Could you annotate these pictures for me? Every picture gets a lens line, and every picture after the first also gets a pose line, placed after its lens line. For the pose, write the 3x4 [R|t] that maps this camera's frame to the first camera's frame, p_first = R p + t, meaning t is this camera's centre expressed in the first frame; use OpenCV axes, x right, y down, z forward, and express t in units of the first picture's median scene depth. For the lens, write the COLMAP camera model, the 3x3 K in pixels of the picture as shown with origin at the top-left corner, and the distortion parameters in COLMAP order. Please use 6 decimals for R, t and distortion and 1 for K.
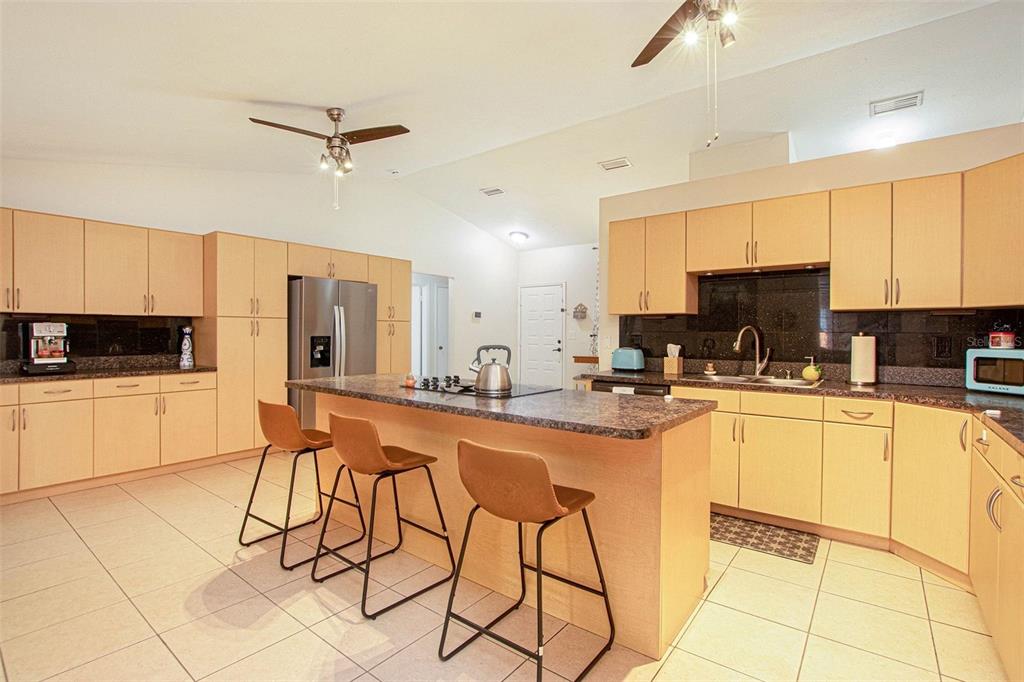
lens RADIAL K [[472.6, 0, 516.9], [0, 472.6, 336.4], [0, 0, 1]] dist [-0.036012, 0.007733]
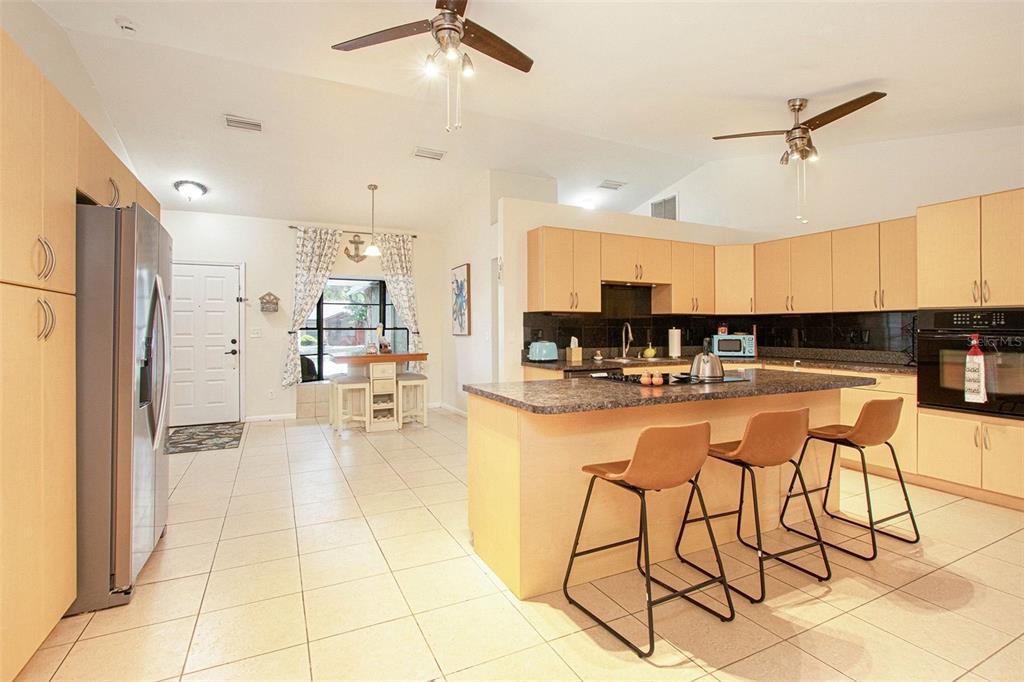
lens RADIAL K [[483.3, 0, 512.0], [0, 483.3, 341.0], [0, 0, 1]] dist [-0.035153, 0.001213]
pose [[0.469867, -0.023095, 0.882435, -0.972577], [0.009109, 0.999731, 0.021314, -0.001319], [-0.882690, -0.001976, 0.469951, 0.615380]]
